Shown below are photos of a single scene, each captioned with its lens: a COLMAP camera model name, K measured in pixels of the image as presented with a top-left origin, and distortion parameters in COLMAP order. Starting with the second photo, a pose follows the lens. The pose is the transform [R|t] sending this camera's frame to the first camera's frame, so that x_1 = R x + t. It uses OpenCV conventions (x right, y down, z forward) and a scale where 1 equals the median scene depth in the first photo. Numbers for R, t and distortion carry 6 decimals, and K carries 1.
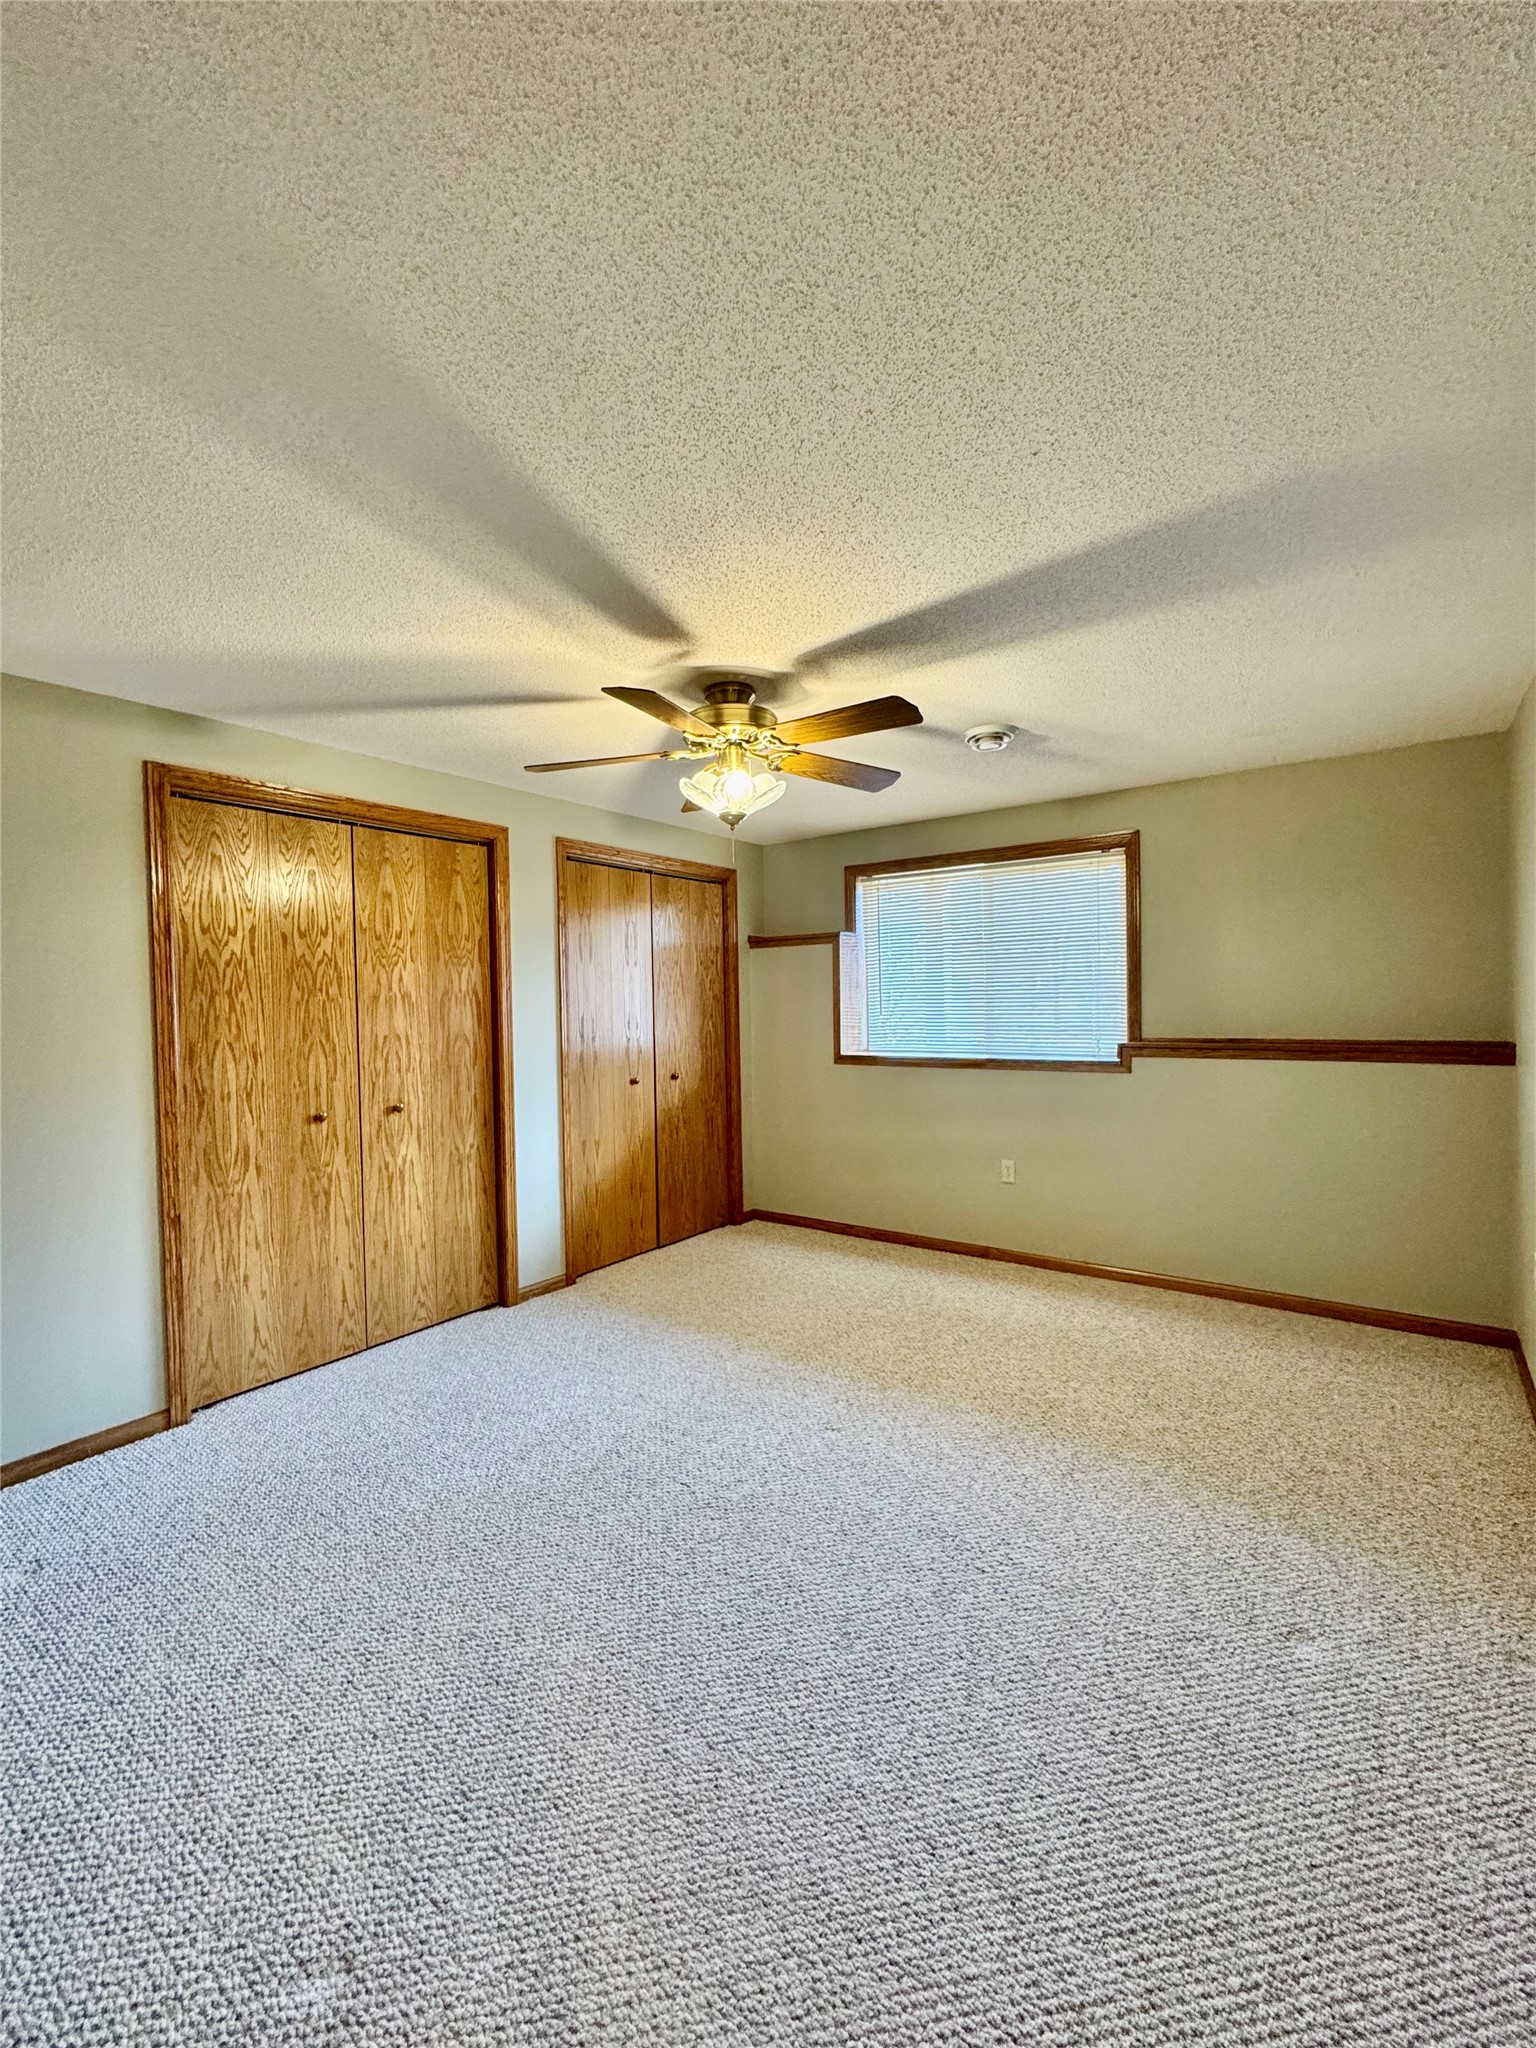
lens RADIAL K [[842.9, 0, 768.0], [0, 842.9, 1024.0], [0, 0, 1]] dist [-0.000503, -0.000095]
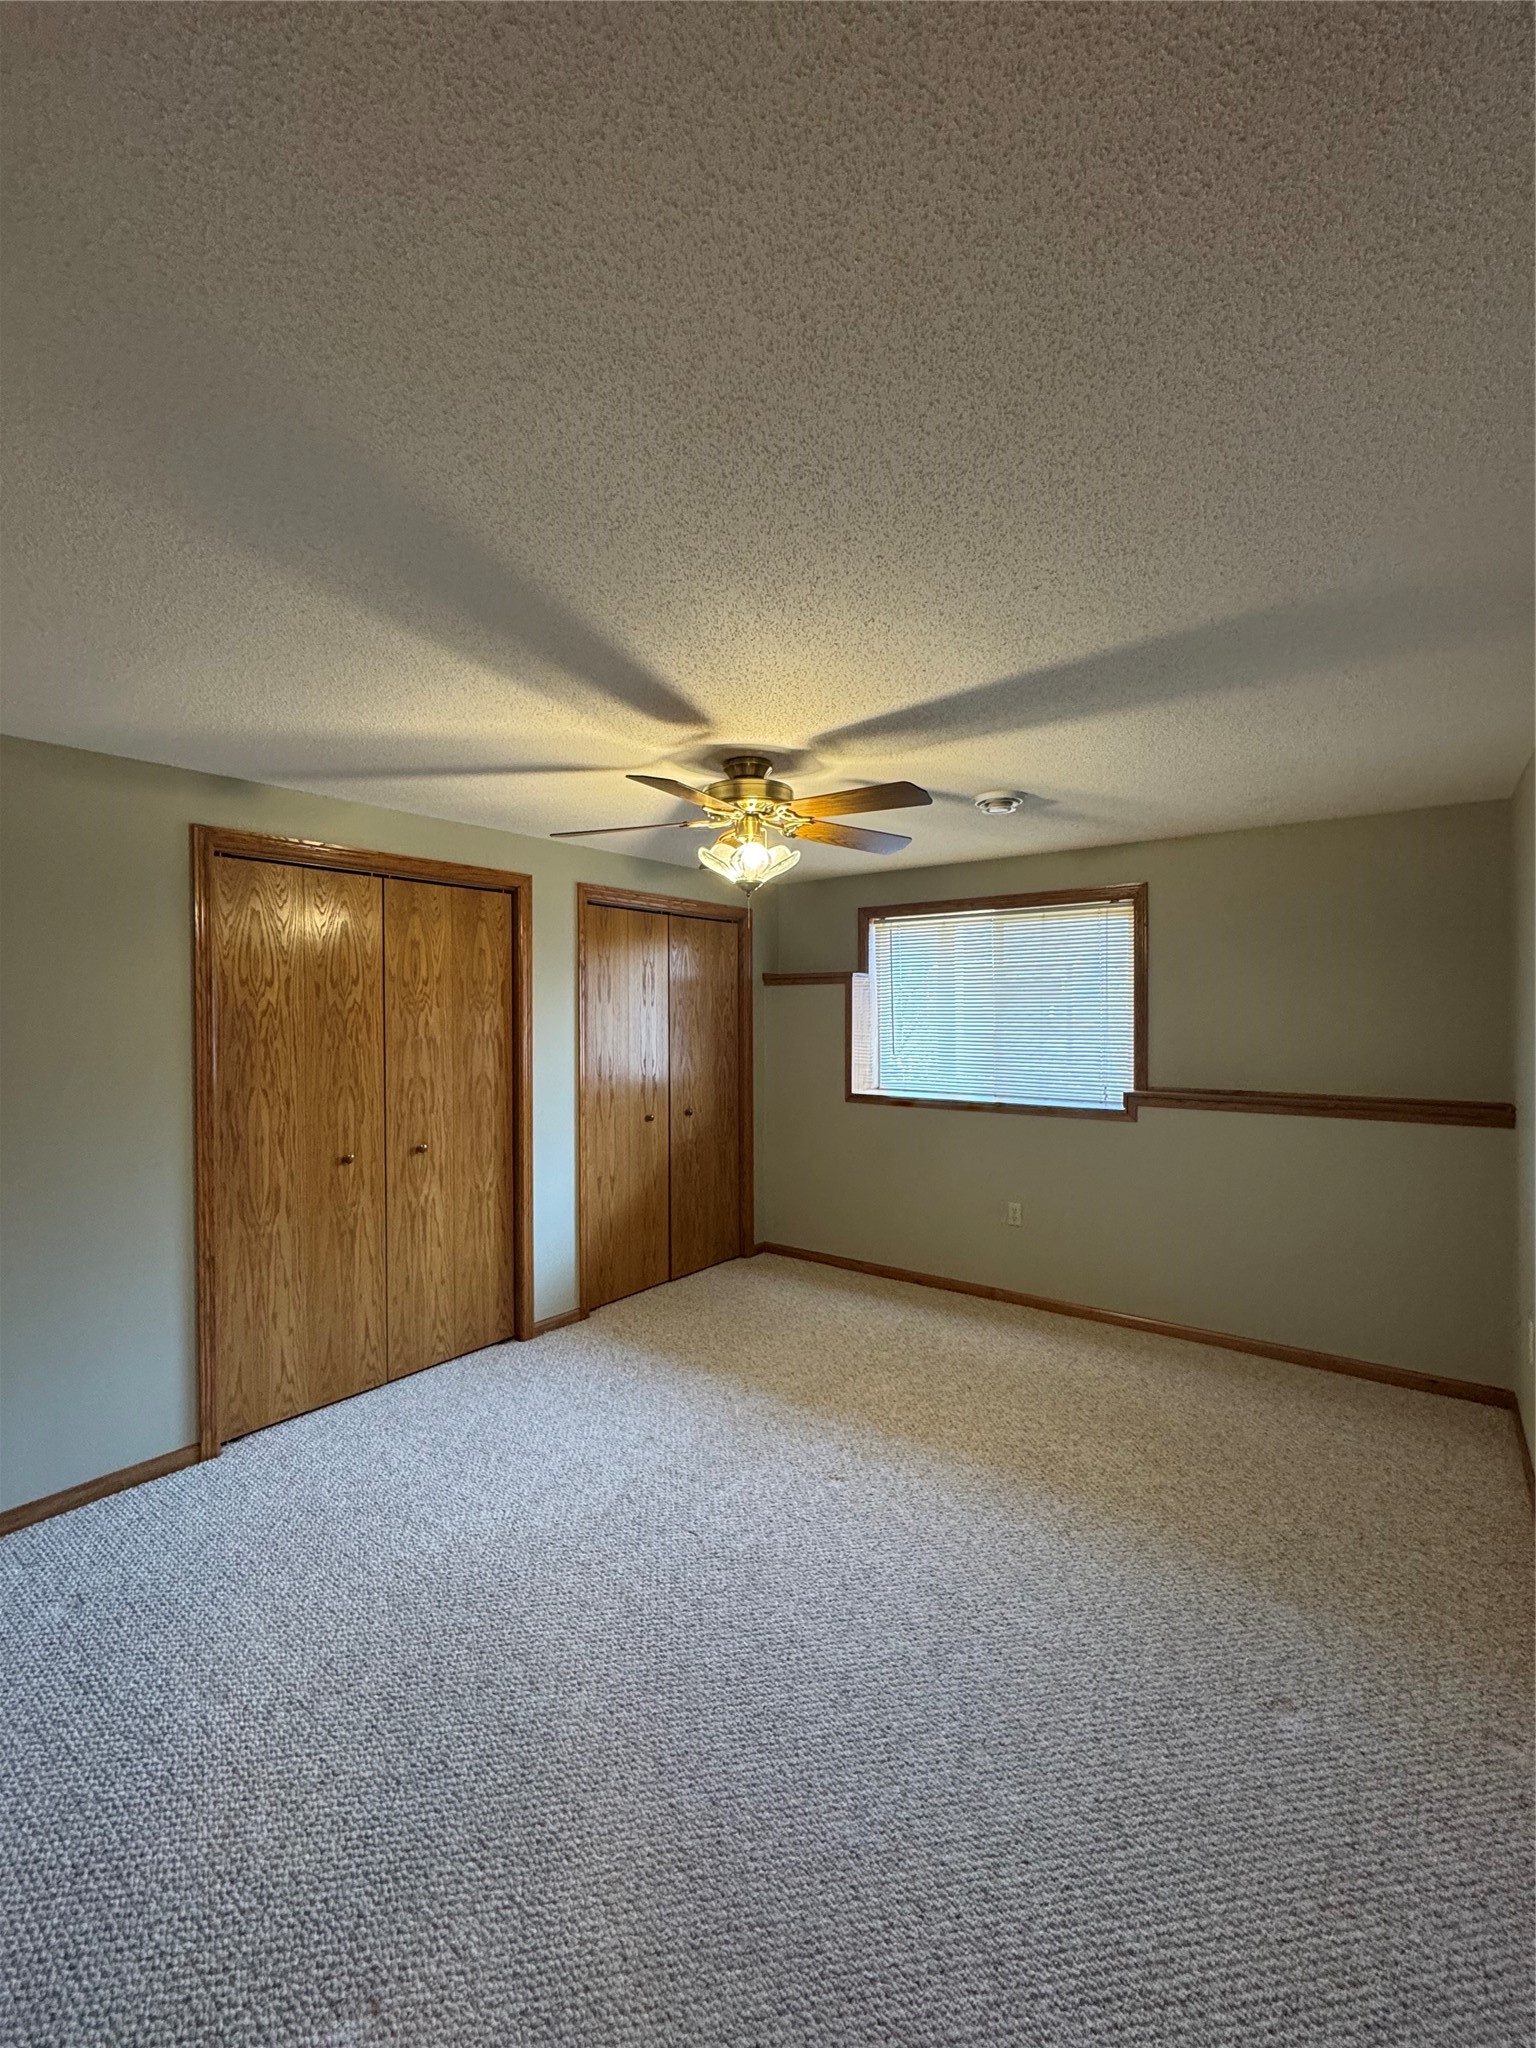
lens RADIAL K [[842.9, 0, 768.0], [0, 842.9, 1024.0], [0, 0, 1]] dist [-0.000503, -0.000095]
pose [[0.999751, 0.014632, -0.016825, 0.003735], [-0.014832, 0.999820, -0.011848, -0.115567], [0.016649, 0.012094, 0.999788, -0.072146]]
